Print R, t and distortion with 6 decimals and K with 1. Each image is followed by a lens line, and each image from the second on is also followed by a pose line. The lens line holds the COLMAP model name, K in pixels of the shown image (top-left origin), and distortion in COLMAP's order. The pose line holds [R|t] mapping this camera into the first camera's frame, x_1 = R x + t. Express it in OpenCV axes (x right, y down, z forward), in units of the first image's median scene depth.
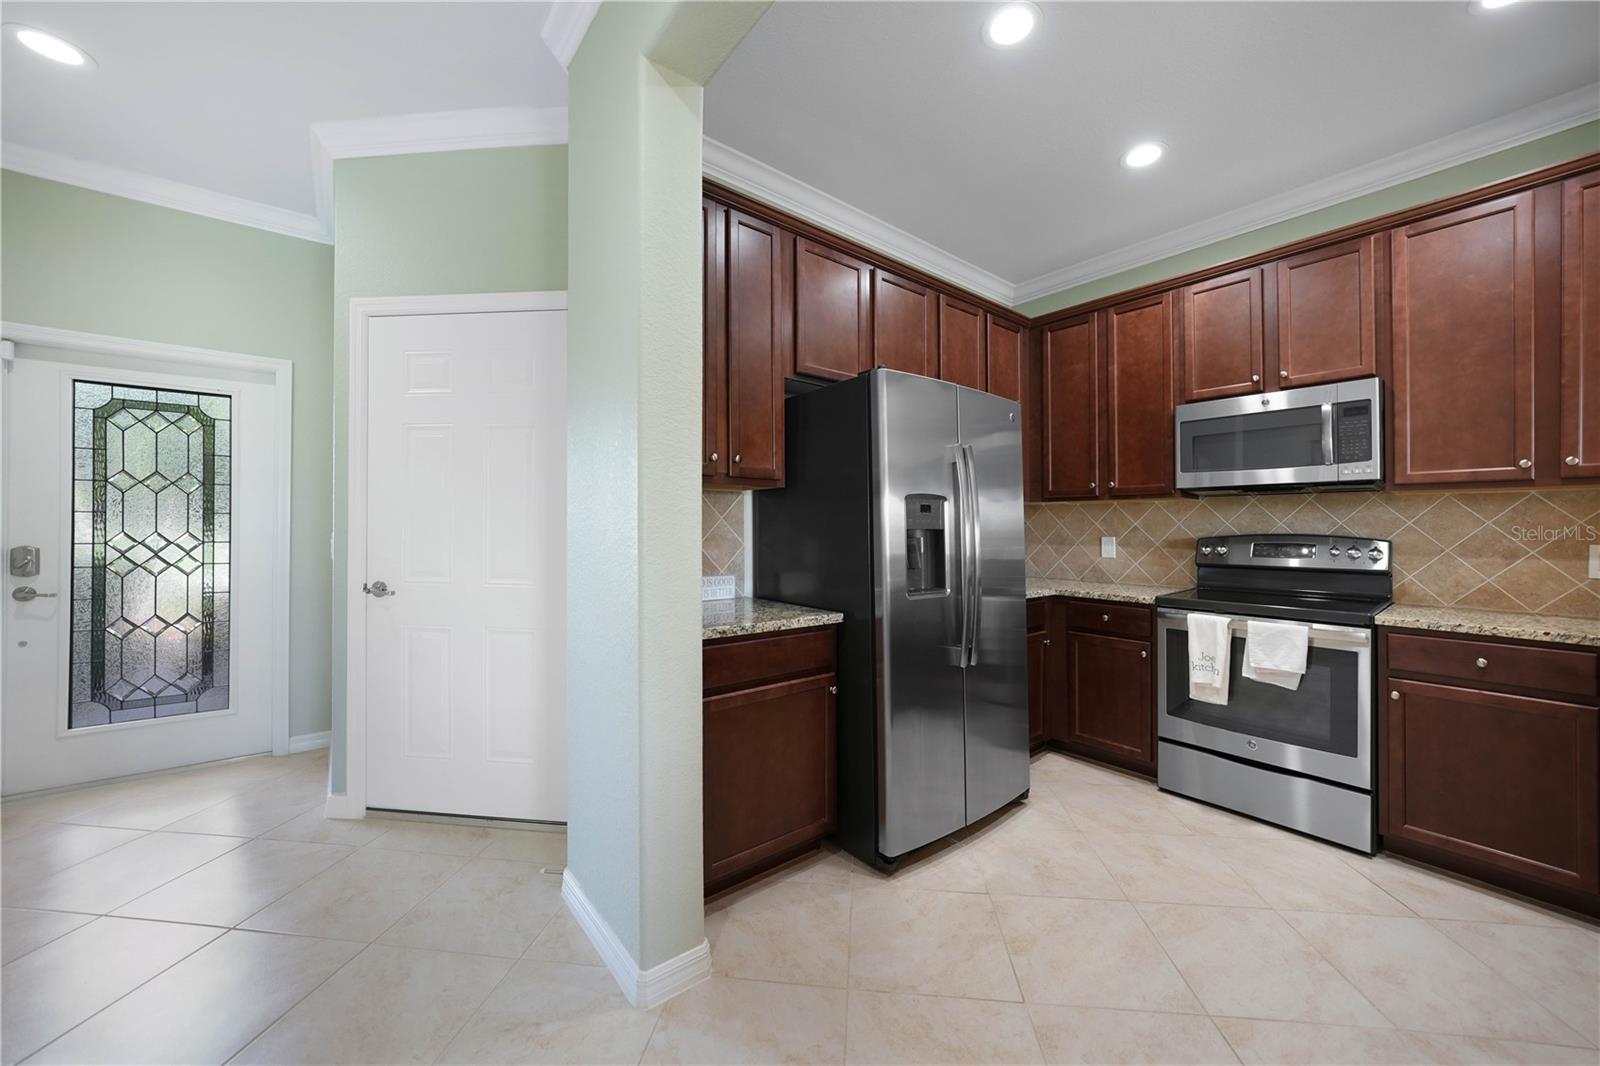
lens RADIAL K [[565.0, 0, 818.8], [0, 565.0, 524.7], [0, 0, 1]] dist [-0.015750, 0.000643]
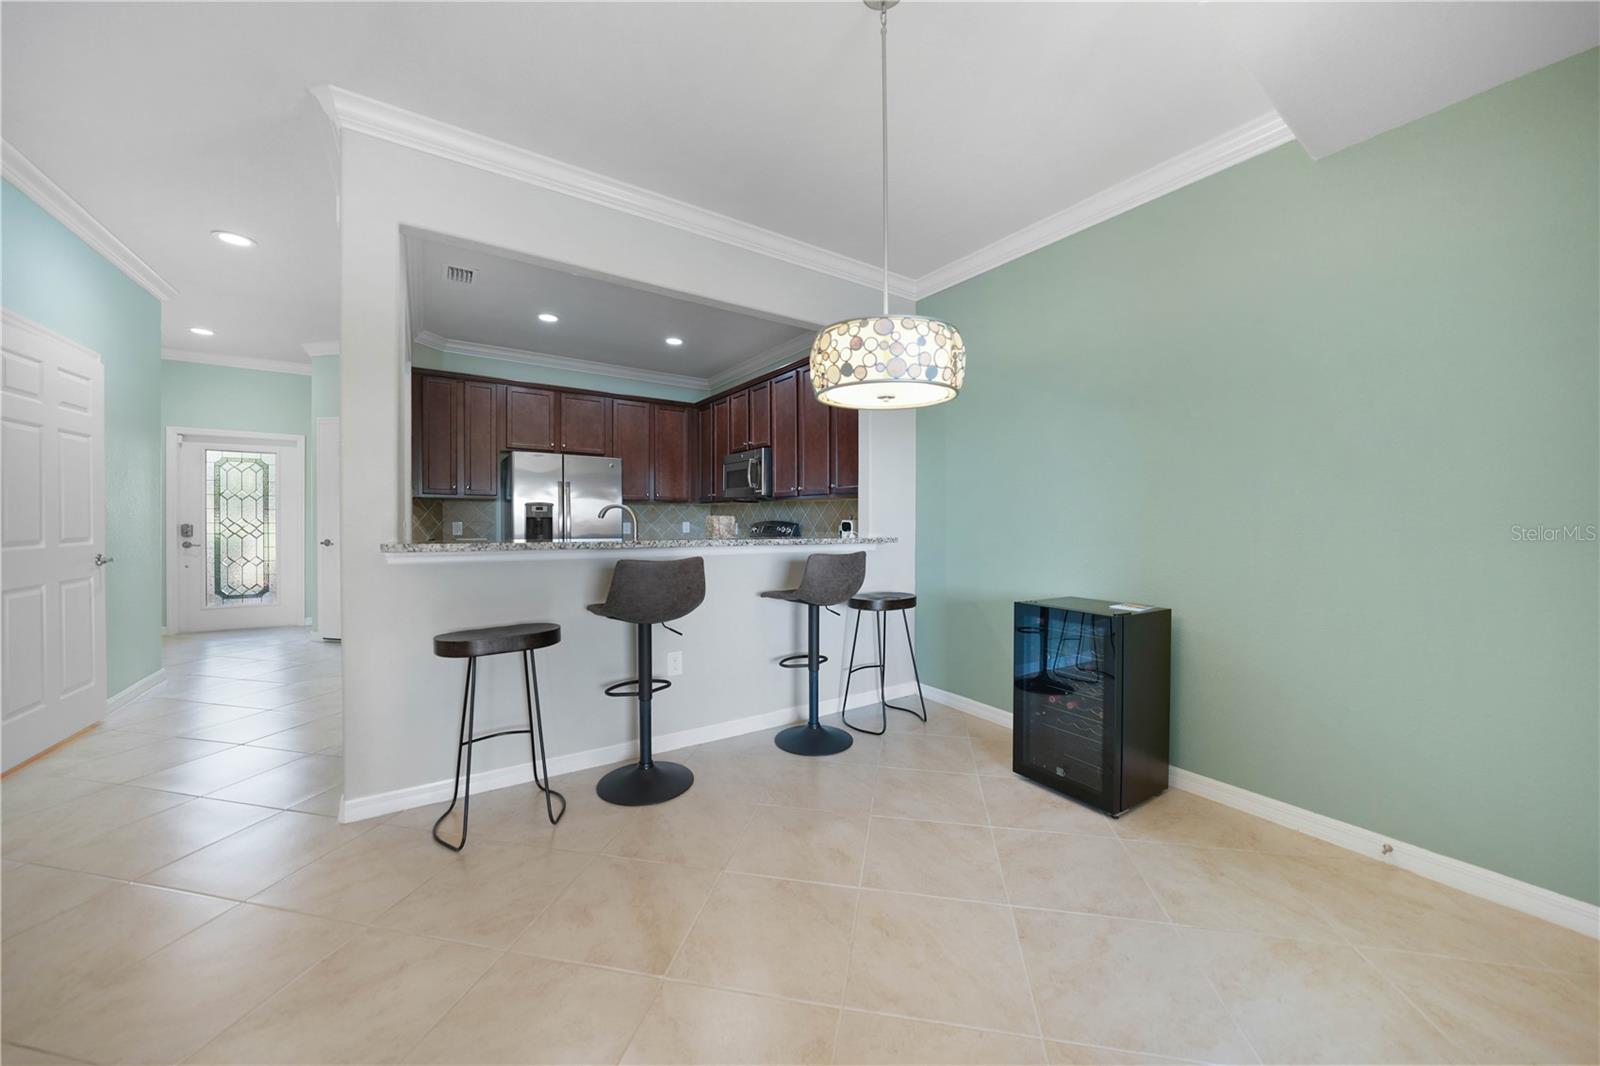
lens RADIAL K [[565.0, 0, 858.4], [0, 565.0, 524.4], [0, 0, 1]] dist [-0.015750, 0.000643]
pose [[0.998858, 0.003042, -0.047686, 1.331318], [-0.002498, 0.999931, 0.011461, 0.007107], [0.047718, -0.011329, 0.998797, -1.066901]]
